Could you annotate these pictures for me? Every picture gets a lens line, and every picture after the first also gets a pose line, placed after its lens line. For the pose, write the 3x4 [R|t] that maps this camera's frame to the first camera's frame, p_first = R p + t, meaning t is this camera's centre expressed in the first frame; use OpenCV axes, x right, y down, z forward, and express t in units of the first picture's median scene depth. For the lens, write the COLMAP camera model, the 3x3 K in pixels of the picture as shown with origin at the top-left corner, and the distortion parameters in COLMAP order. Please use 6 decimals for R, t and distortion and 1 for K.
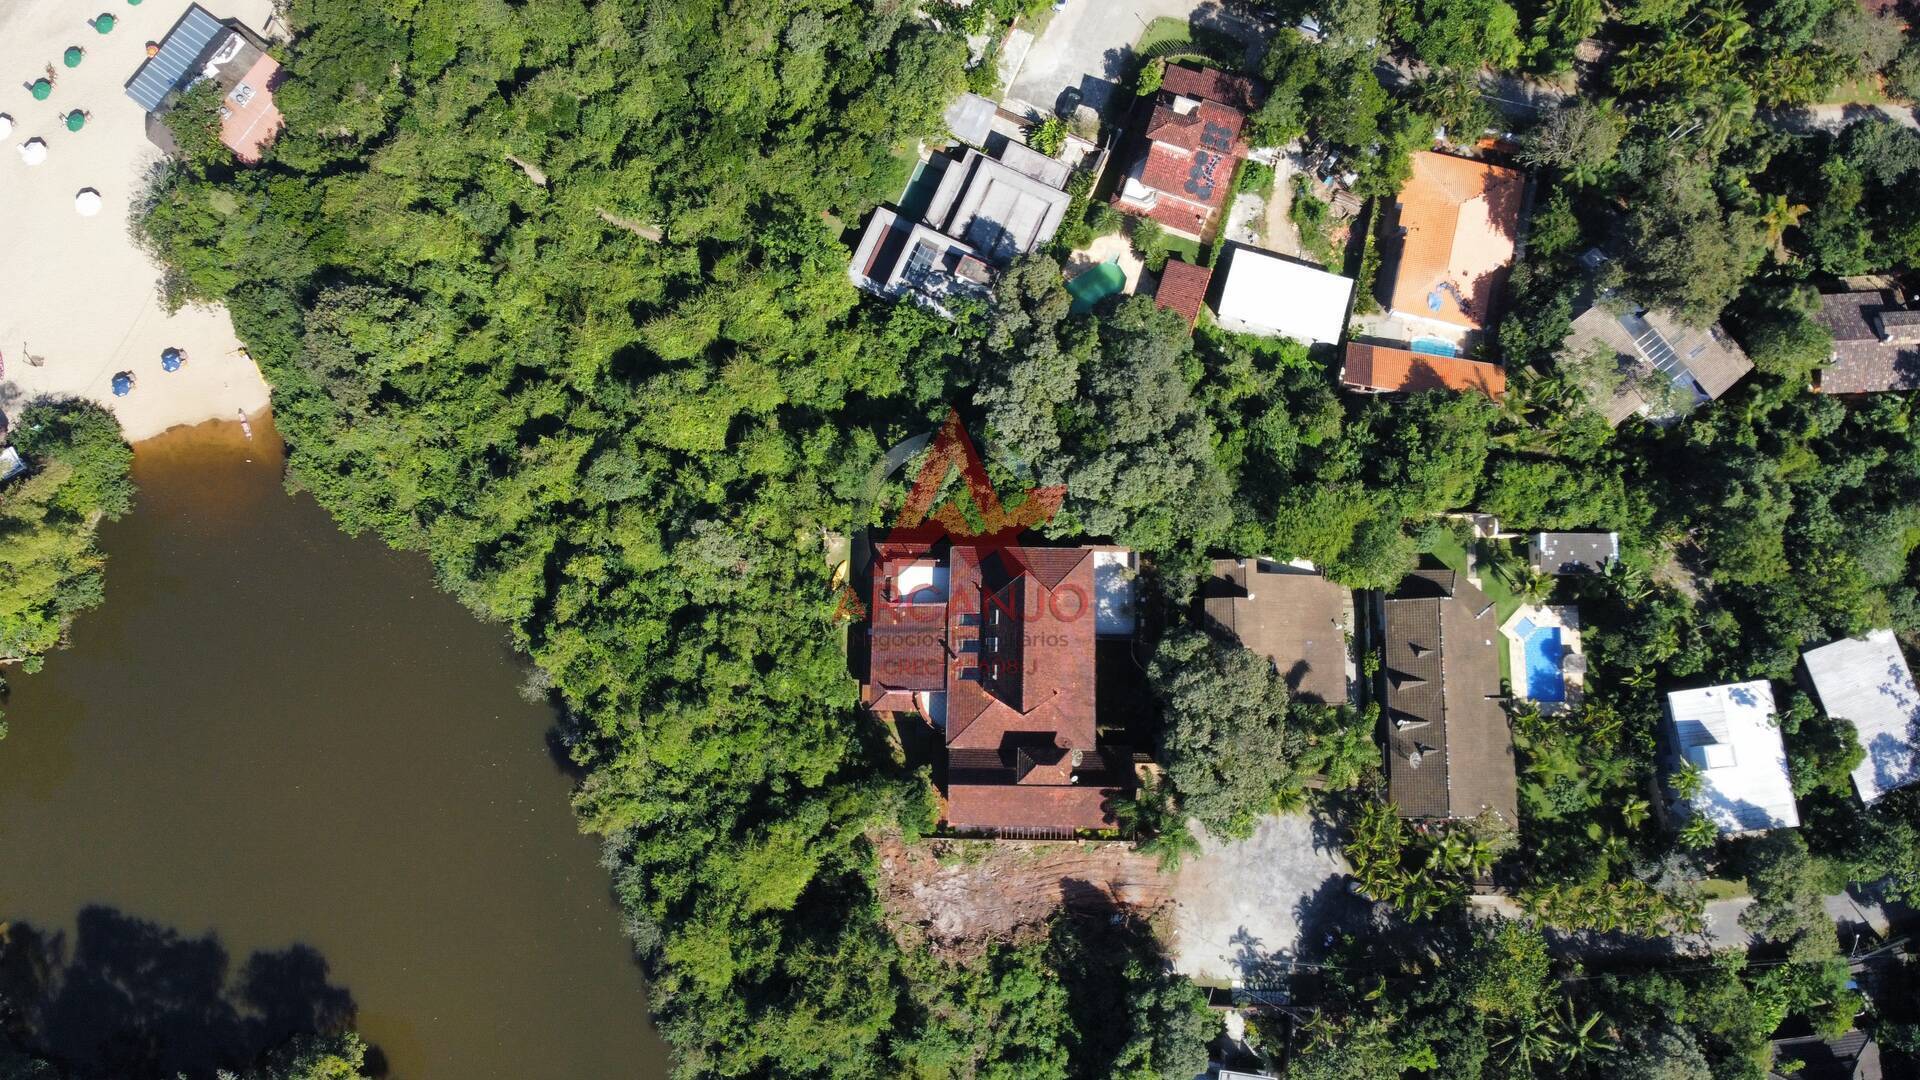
lens RADIAL K [[1360.8, 0, 965.1], [0, 1360.8, 540.1], [0, 0, 1]] dist [-0.014429, -0.002884]
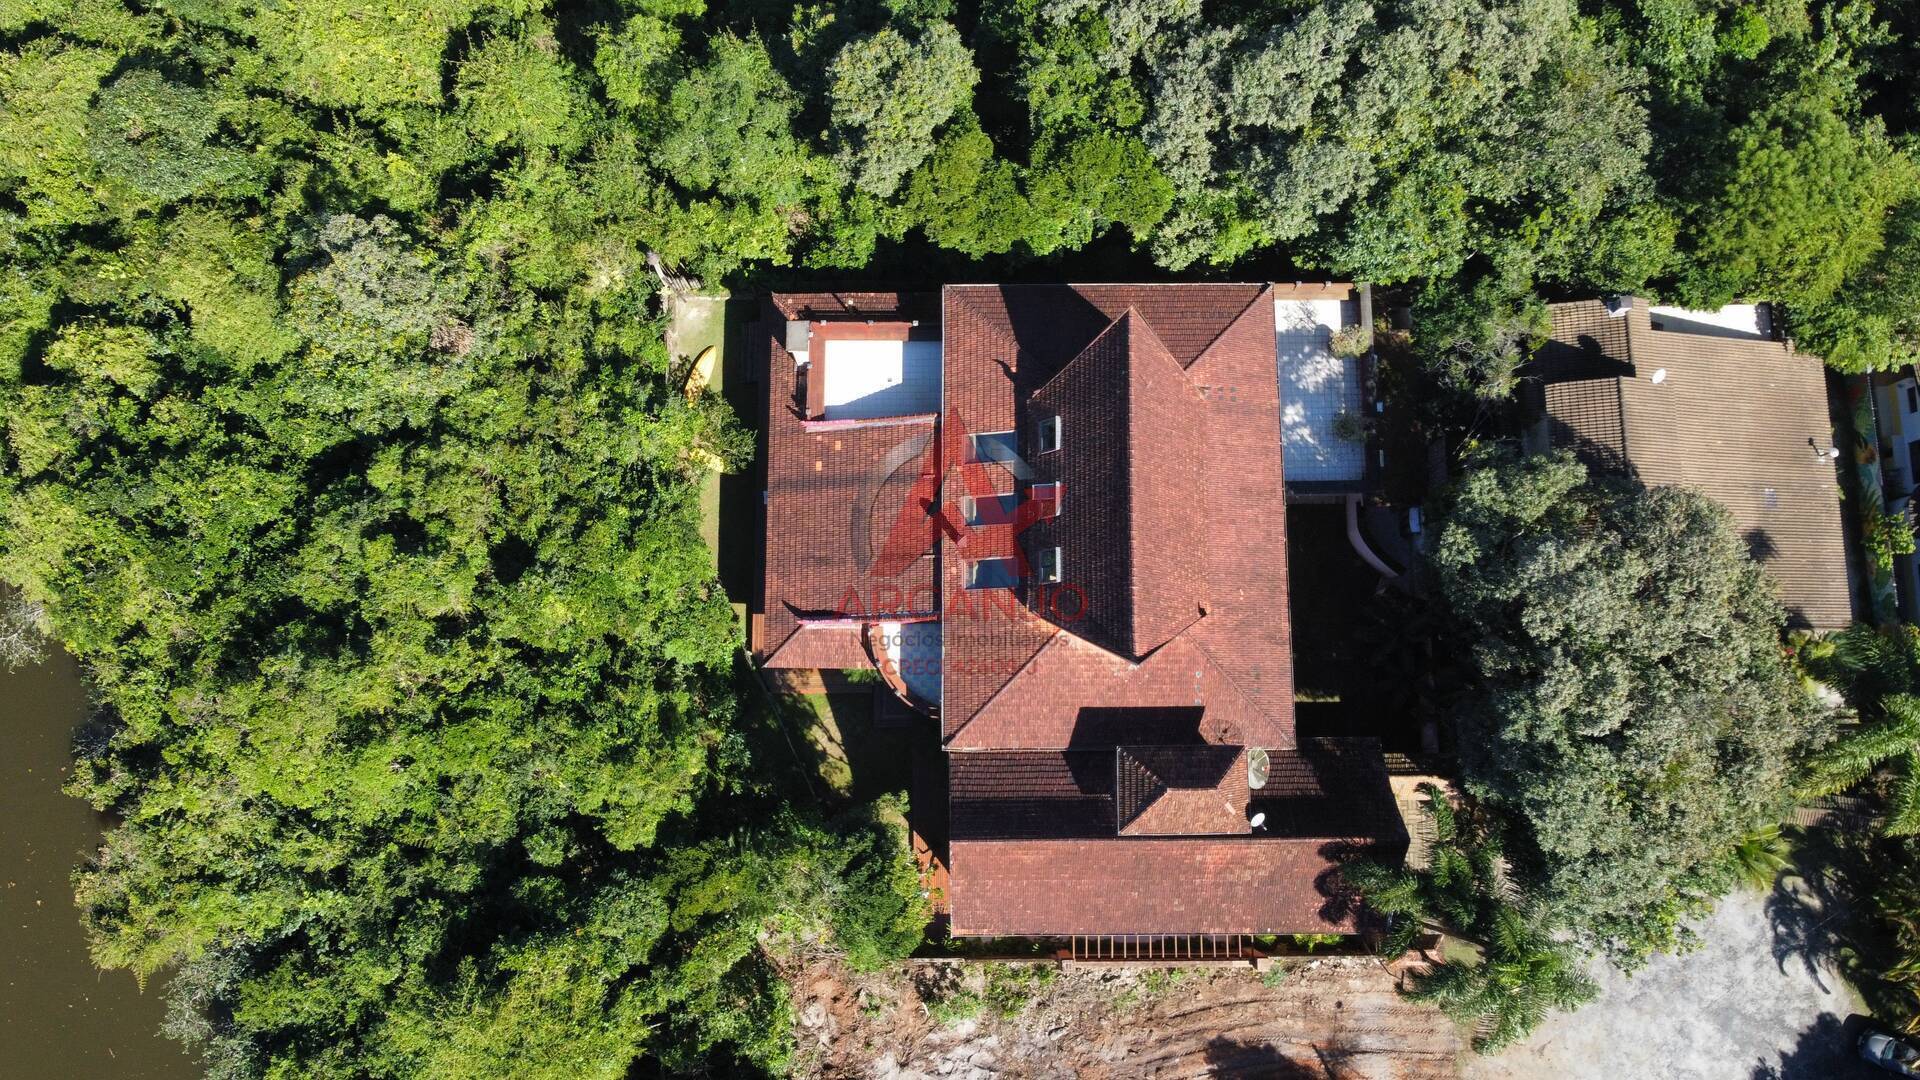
lens RADIAL K [[1360.8, 0, 955.9], [0, 1360.8, 540.6], [0, 0, 1]] dist [-0.014429, -0.002884]
pose [[0.999758, -0.021970, 0.000561, -0.008405], [0.021969, 0.999758, 0.001411, 0.086018], [-0.000592, -0.001398, 0.999999, 0.571491]]
